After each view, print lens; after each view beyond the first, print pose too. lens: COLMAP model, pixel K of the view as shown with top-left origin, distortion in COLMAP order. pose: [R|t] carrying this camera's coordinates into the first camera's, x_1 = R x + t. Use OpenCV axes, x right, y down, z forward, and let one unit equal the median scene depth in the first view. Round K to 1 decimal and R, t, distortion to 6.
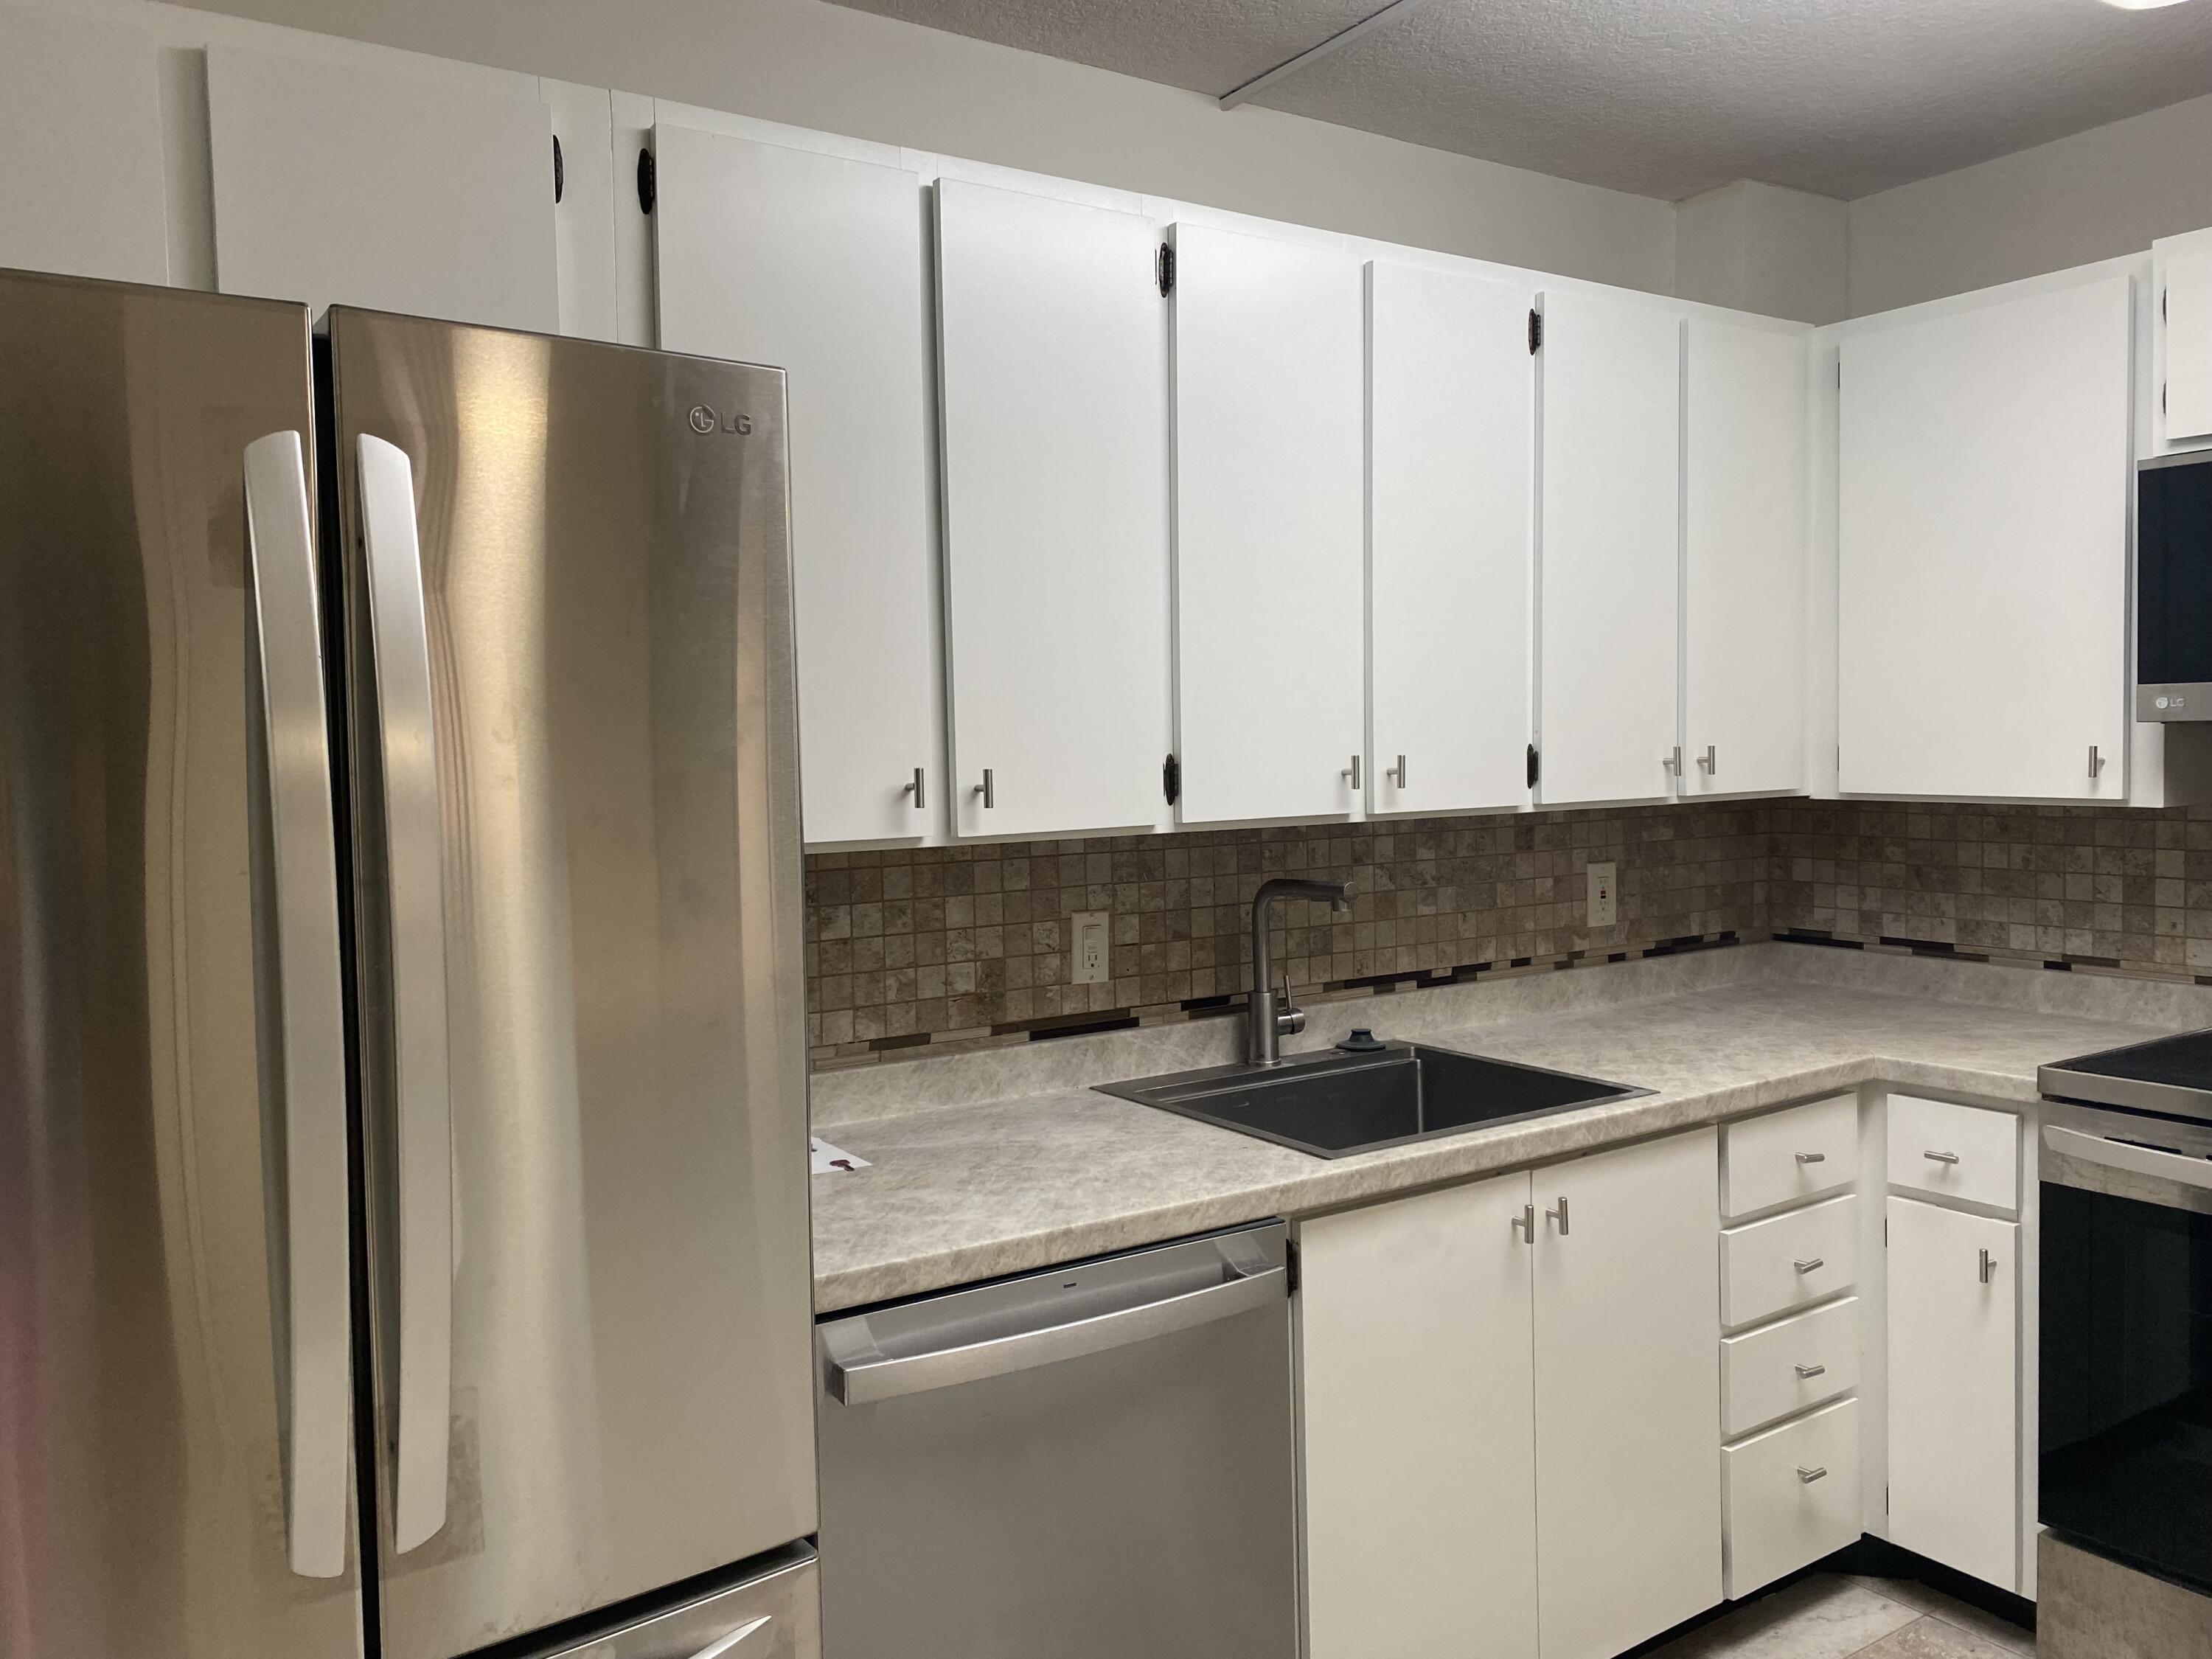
lens RADIAL K [[1666.5, 0, 1104.4], [0, 1666.5, 809.5], [0, 0, 1]] dist [0.052669, -0.058710]
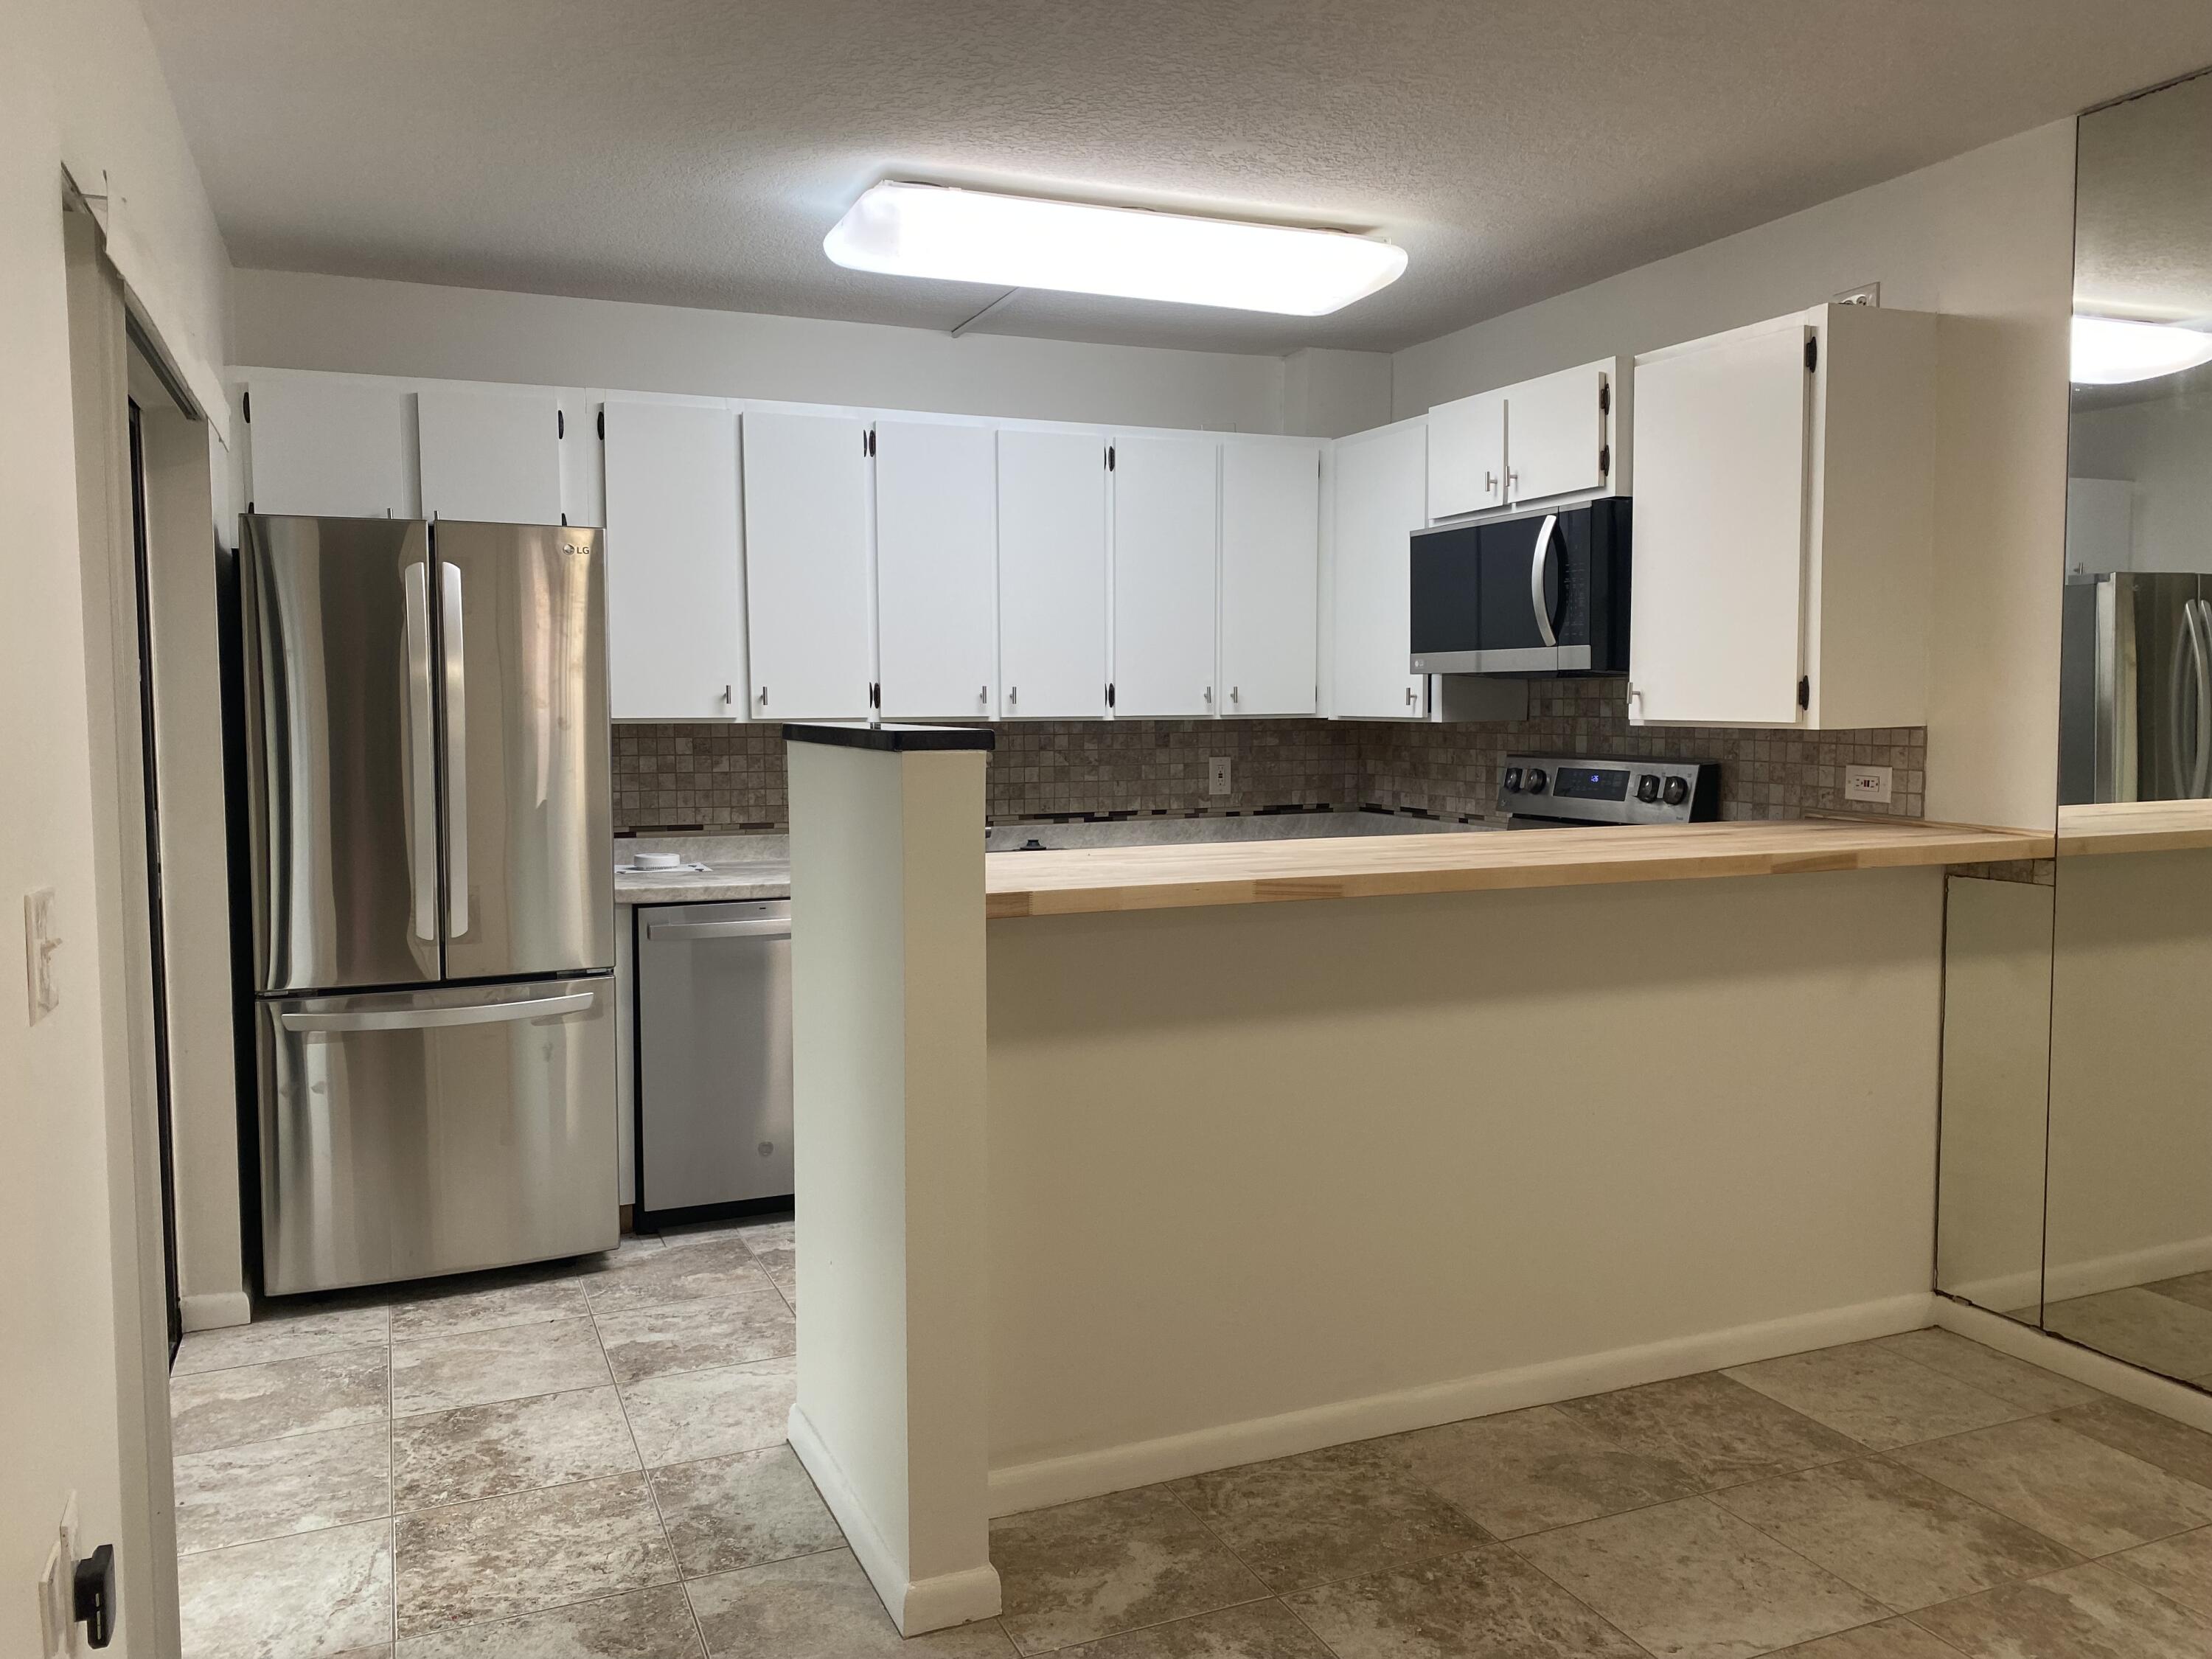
lens RADIAL K [[1666.5, 0, 1111.2], [0, 1666.5, 811.1], [0, 0, 1]] dist [0.052669, -0.058710]
pose [[0.984920, 0.027776, -0.170765, 0.535589], [-0.023091, 0.999302, 0.029356, 0.044806], [0.171461, -0.024971, 0.984874, -0.750839]]
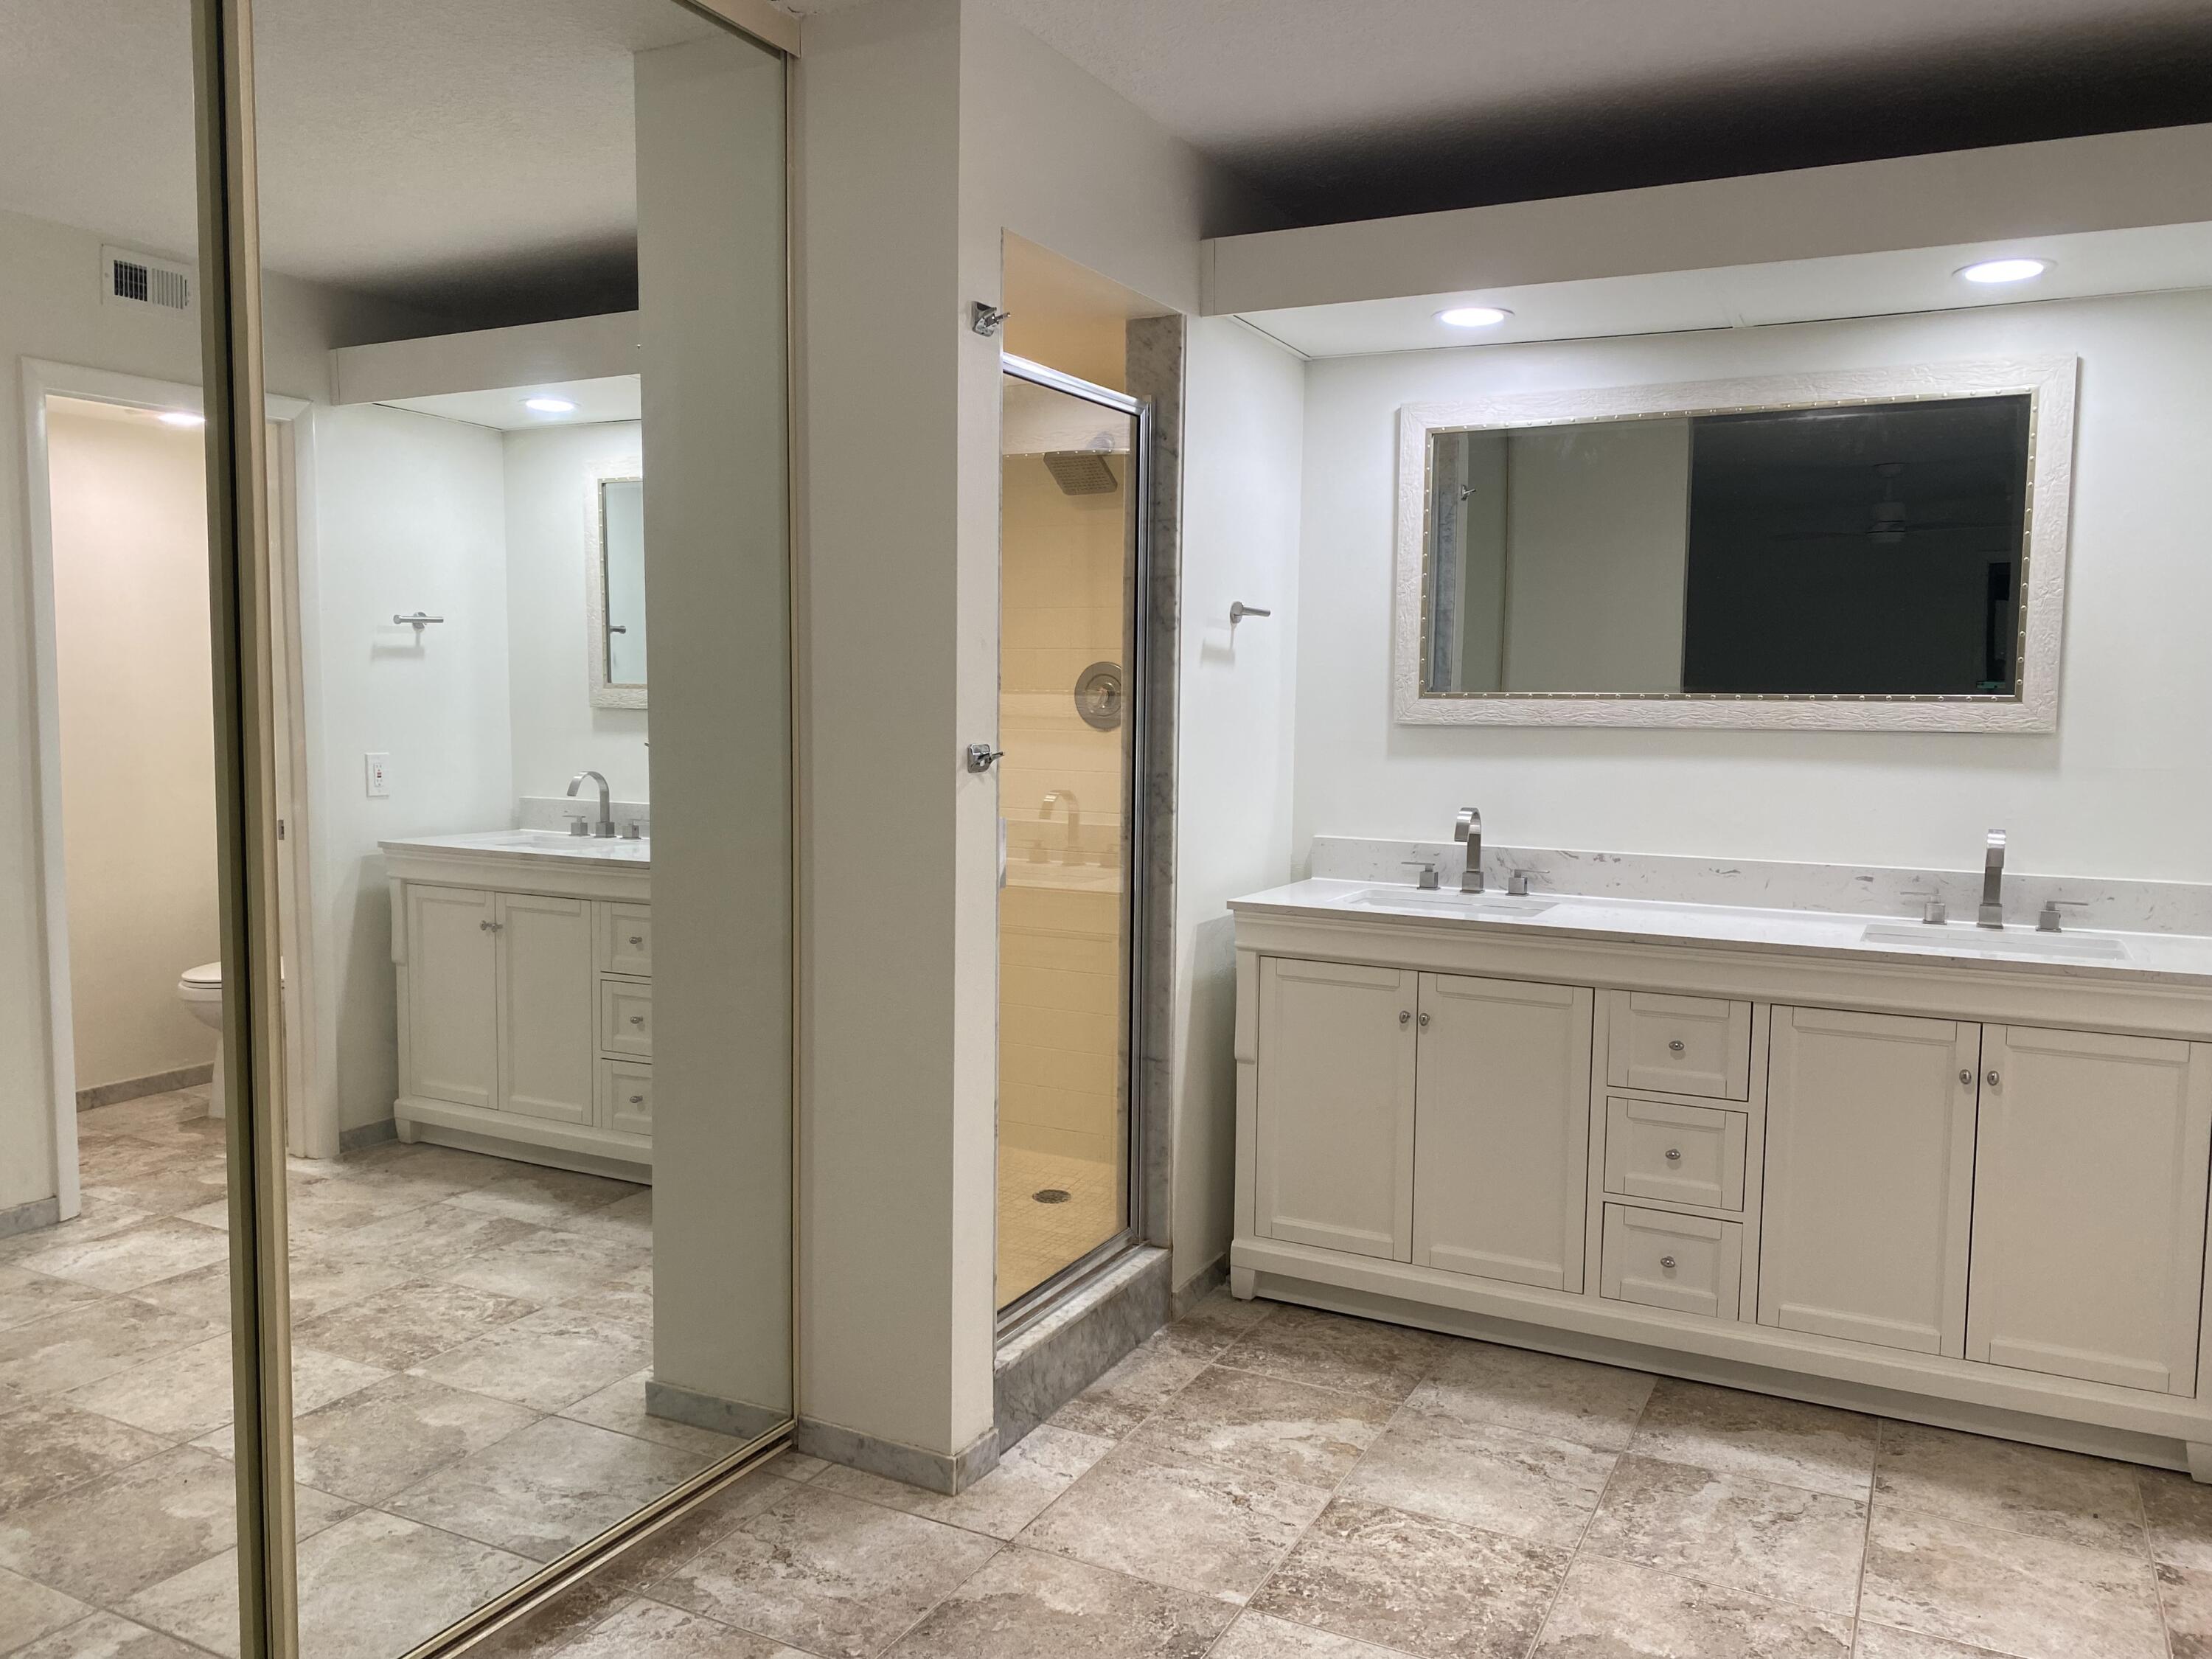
lens RADIAL K [[1666.5, 0, 1126.5], [0, 1666.5, 824.6], [0, 0, 1]] dist [0.052669, -0.058710]
pose [[-0.457487, -0.051902, 0.887700, -0.591590], [0.038557, 0.996198, 0.078117, 0.011877], [-0.888380, 0.069964, -0.453747, 0.585272]]
